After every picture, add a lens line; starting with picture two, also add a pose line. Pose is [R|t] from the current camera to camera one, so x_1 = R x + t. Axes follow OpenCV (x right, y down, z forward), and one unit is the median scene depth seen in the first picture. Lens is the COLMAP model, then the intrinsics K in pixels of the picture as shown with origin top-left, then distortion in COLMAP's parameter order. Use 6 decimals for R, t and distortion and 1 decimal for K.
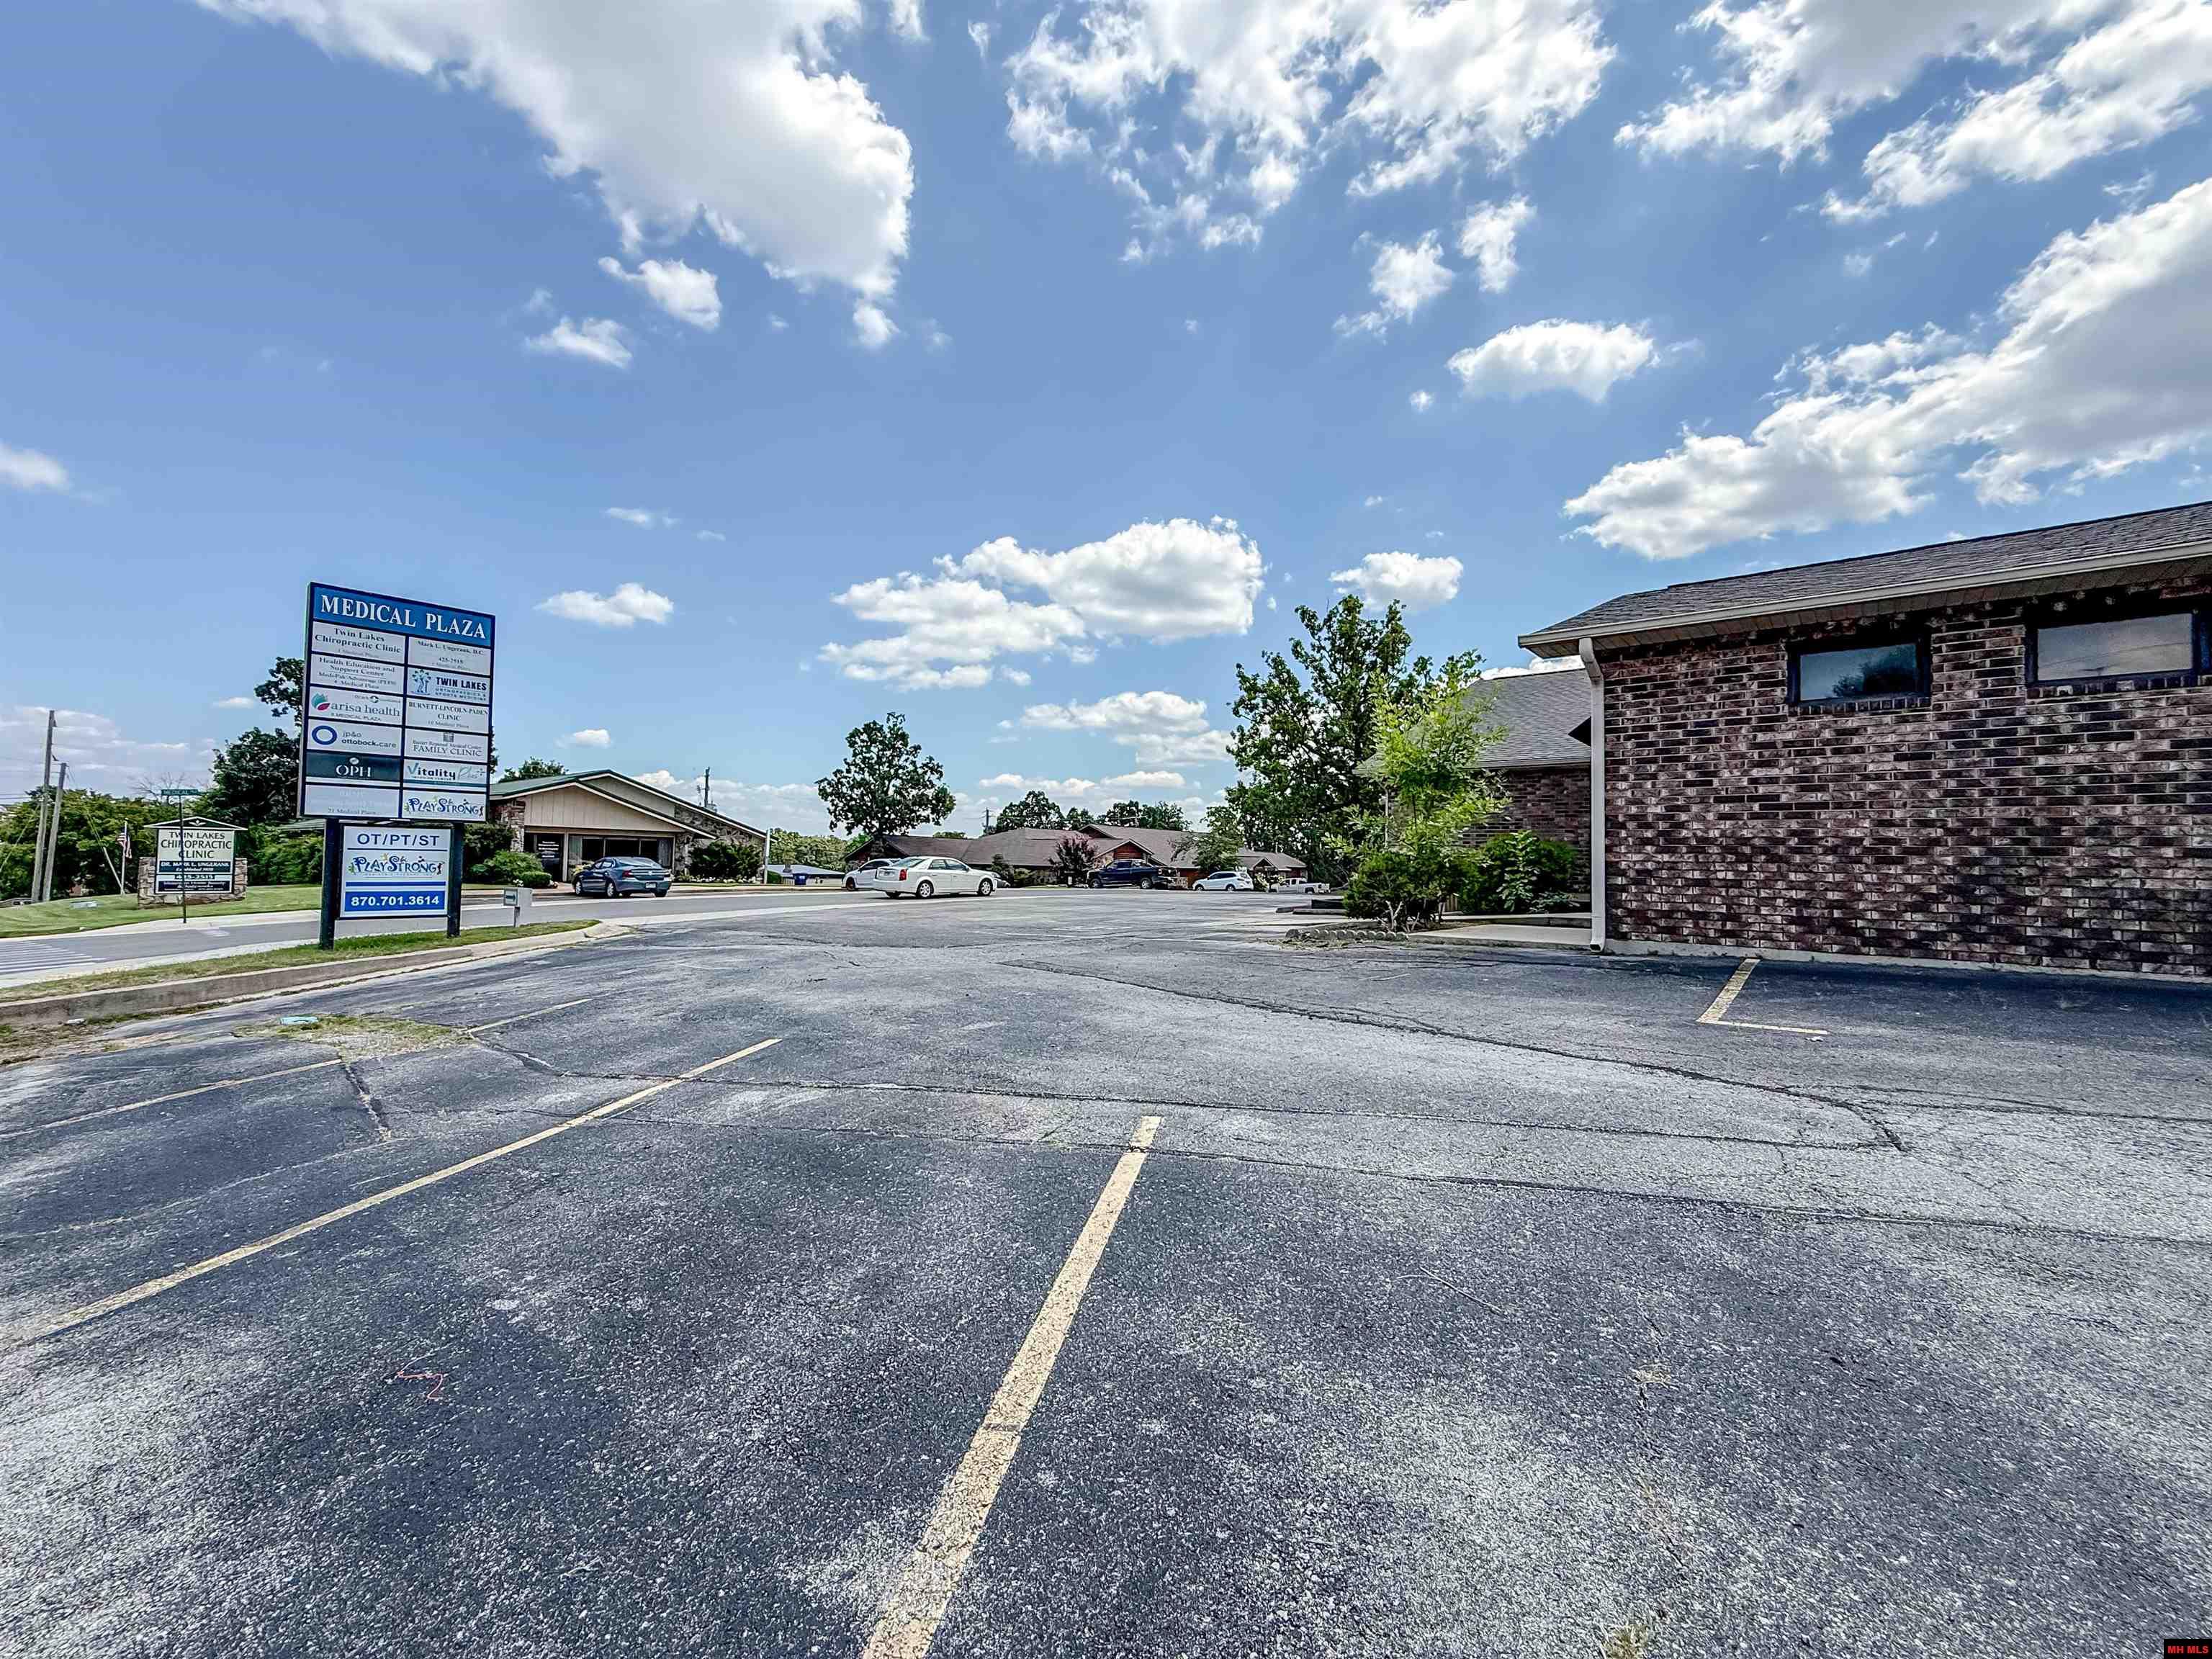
lens RADIAL K [[881.0, 0, 1101.1], [0, 881.0, 830.7], [0, 0, 1]] dist [-0.000527, 0.000121]
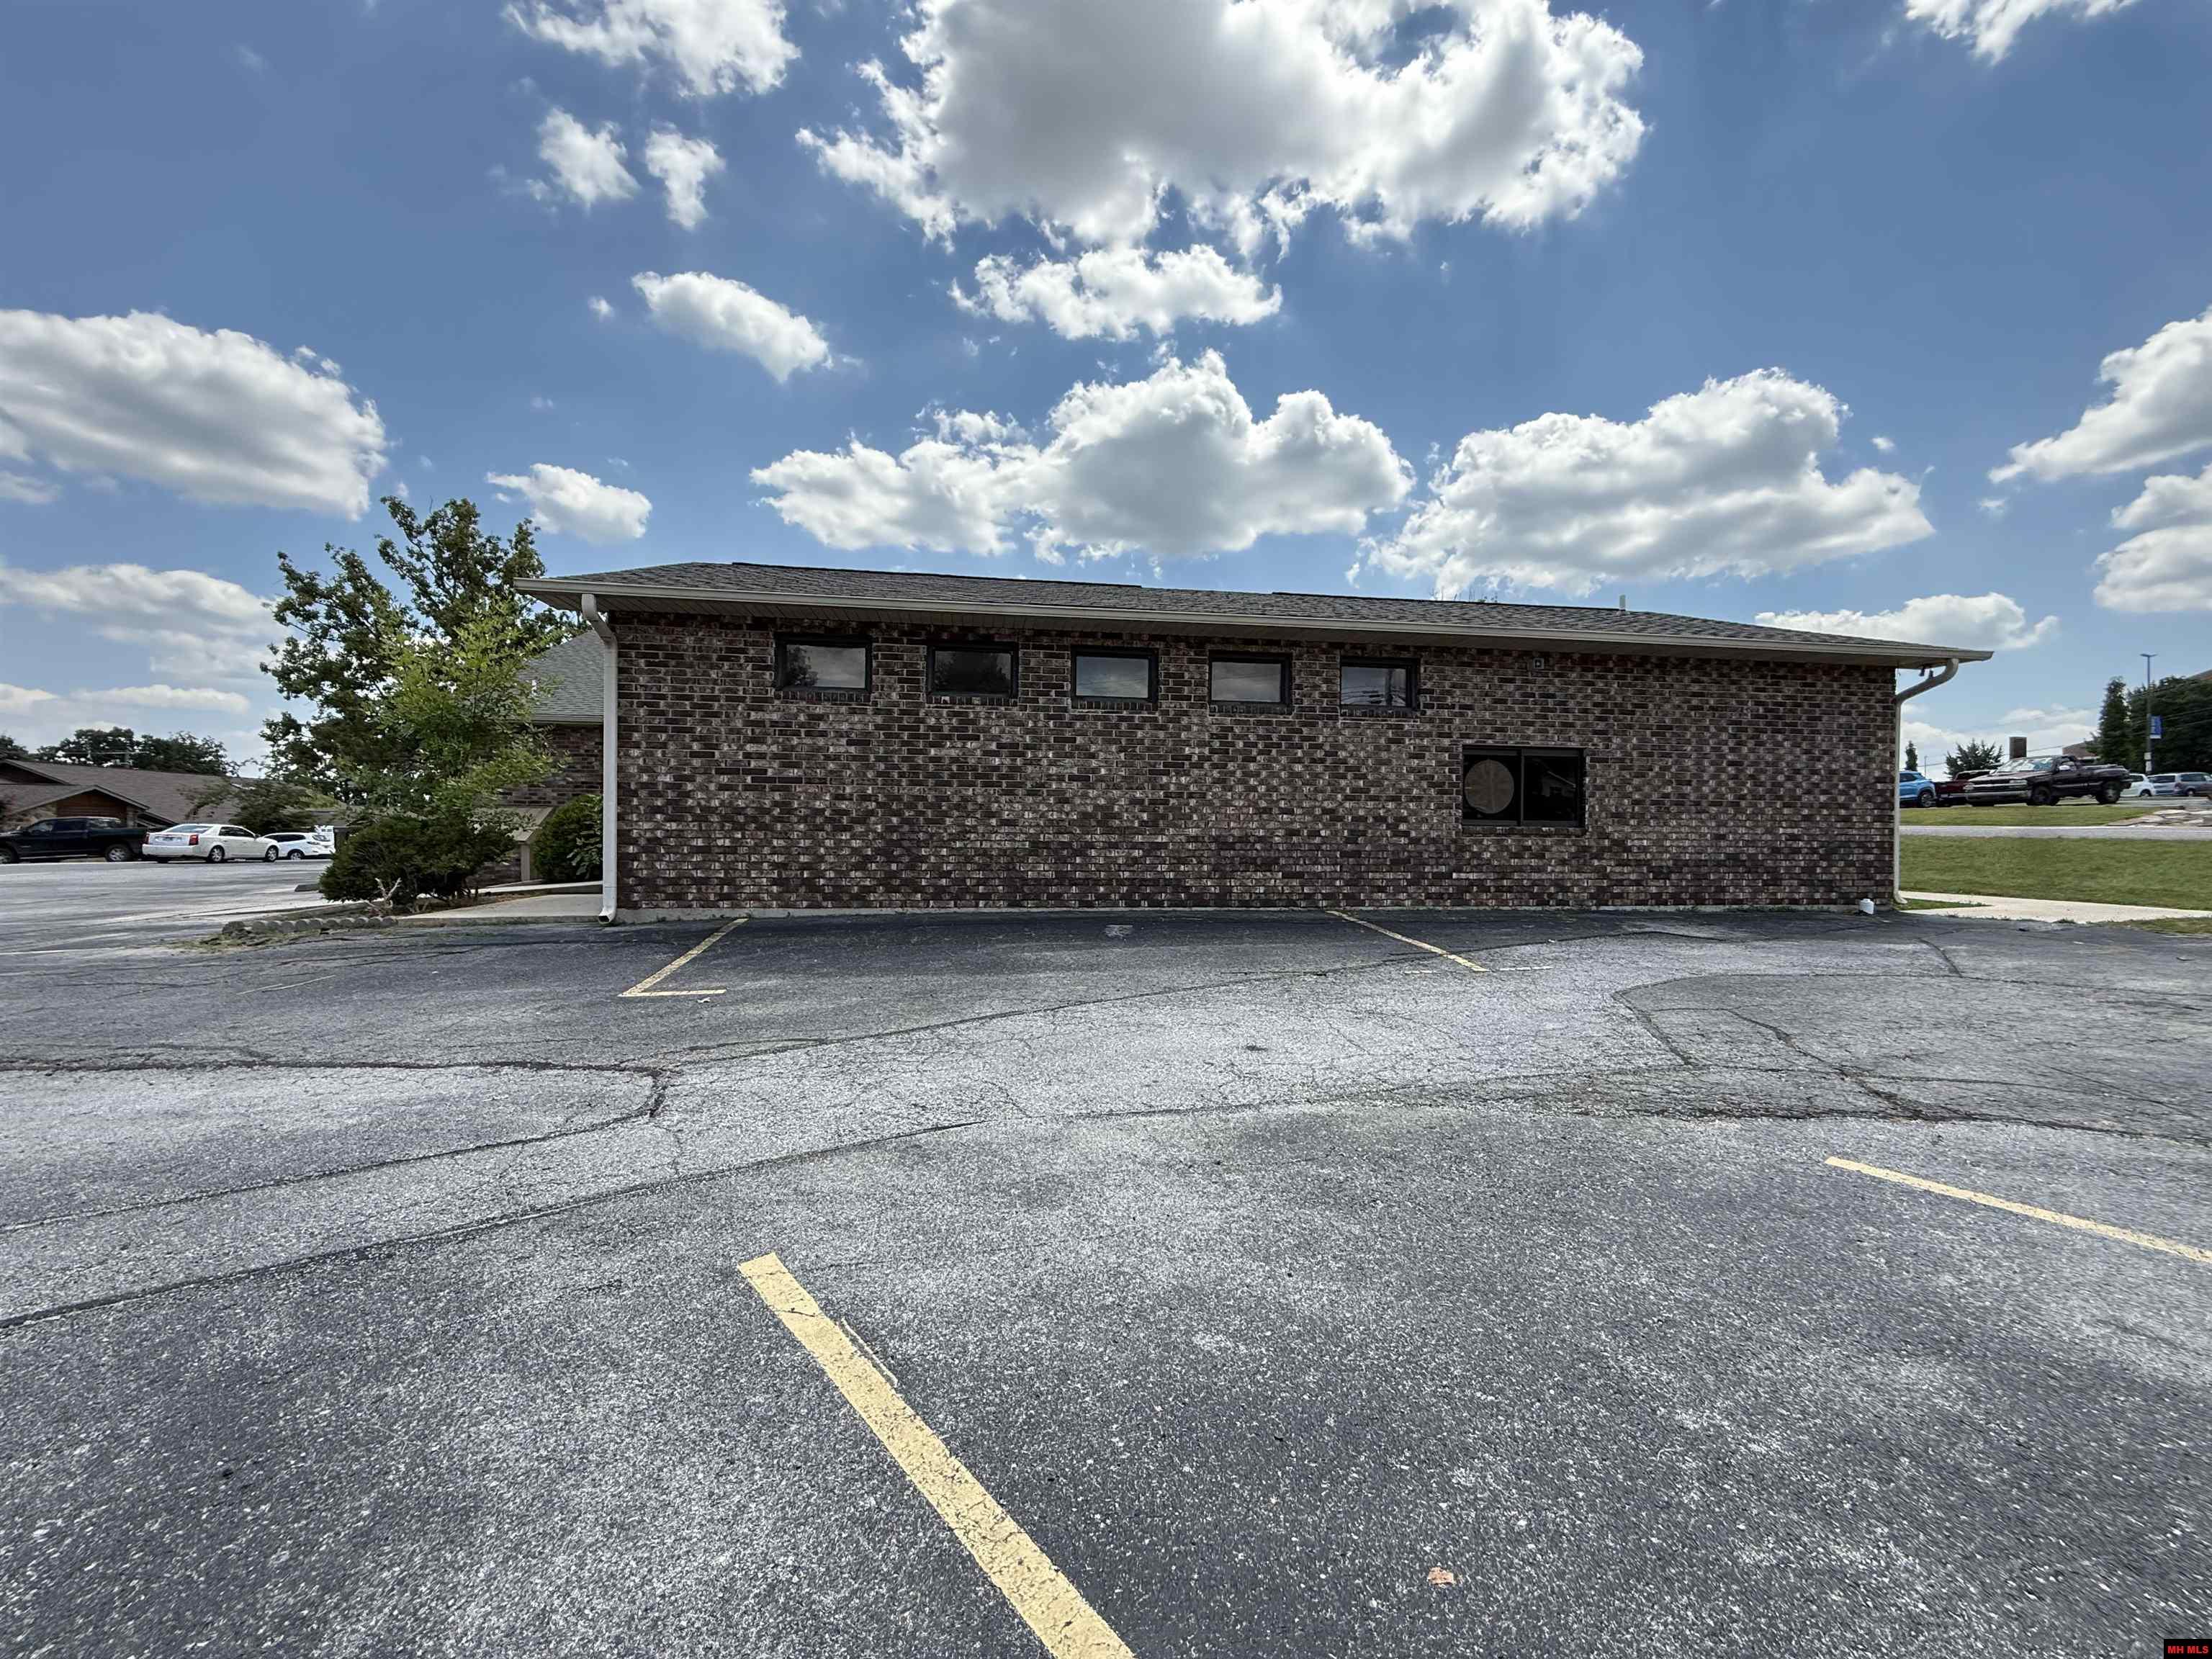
lens RADIAL K [[881.0, 0, 1101.1], [0, 881.0, 830.7], [0, 0, 1]] dist [-0.000527, 0.000121]
pose [[0.649149, -0.014260, 0.760528, 0.190125], [-0.024589, 0.998908, 0.039718, -0.016953], [-0.760264, -0.044483, 0.648089, -0.039431]]
